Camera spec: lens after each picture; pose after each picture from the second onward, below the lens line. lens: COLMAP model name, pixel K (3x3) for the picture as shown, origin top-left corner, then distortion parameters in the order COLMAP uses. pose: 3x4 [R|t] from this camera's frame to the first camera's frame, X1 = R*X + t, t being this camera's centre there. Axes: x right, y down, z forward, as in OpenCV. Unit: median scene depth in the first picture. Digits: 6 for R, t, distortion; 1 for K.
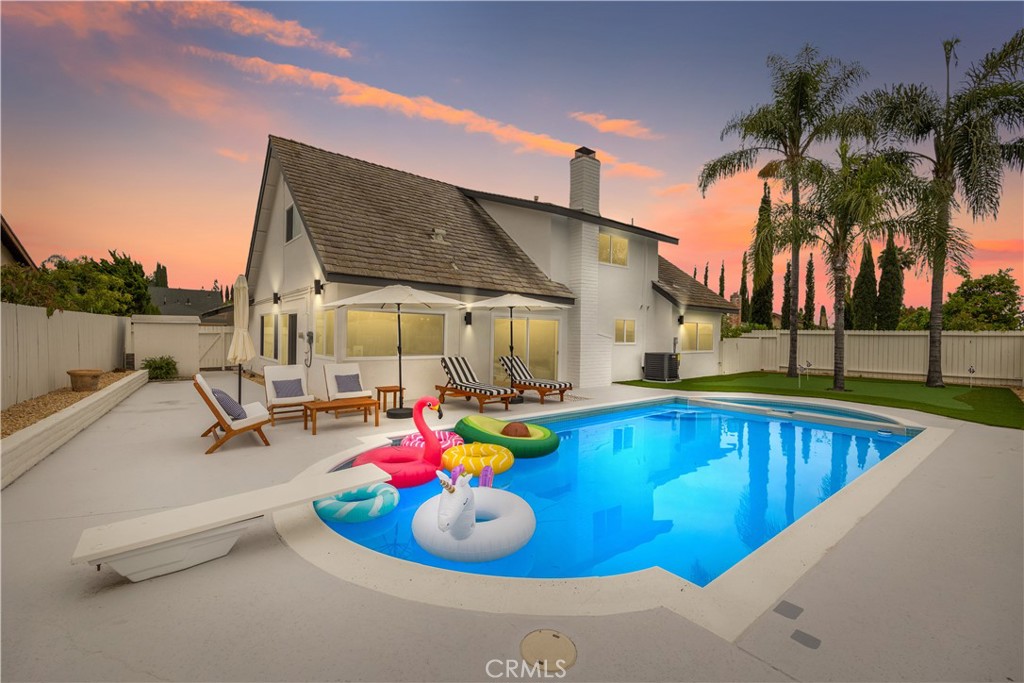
lens RADIAL K [[418.0, 0, 512.0], [0, 418.0, 341.5], [0, 0, 1]] dist [0.003042, 0.000299]
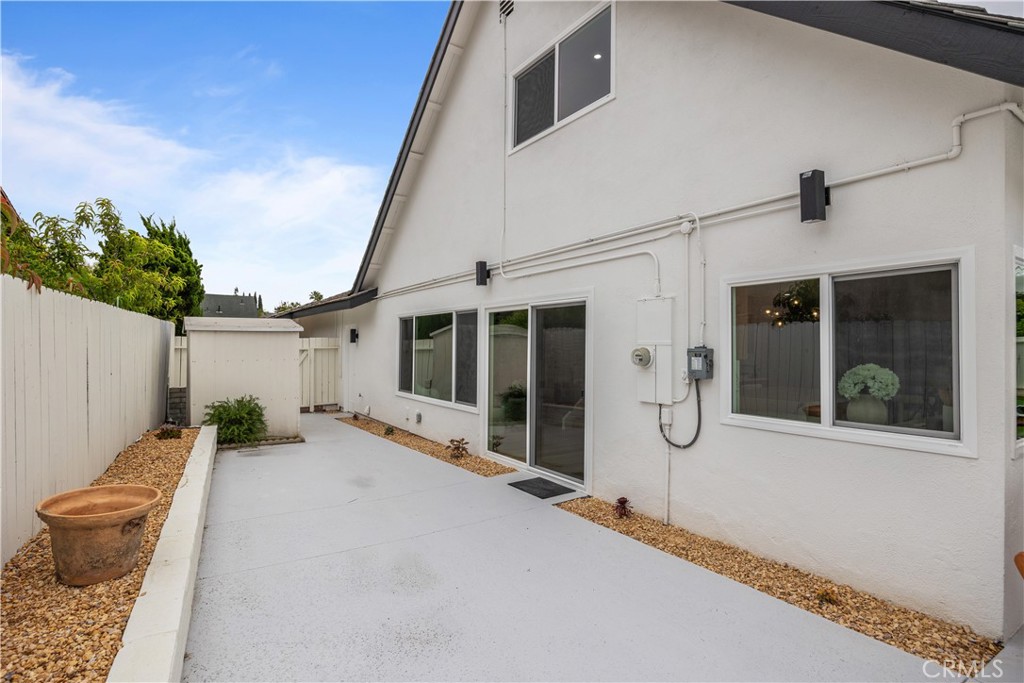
lens RADIAL K [[505.6, 0, 512.0], [0, 505.6, 341.5], [0, 0, 1]] dist [-0.002502, -0.000026]
pose [[0.993359, -0.008945, -0.114708, -0.383506], [0.005849, 0.999610, -0.027298, -0.011693], [0.114907, 0.026445, 0.993024, 0.377436]]
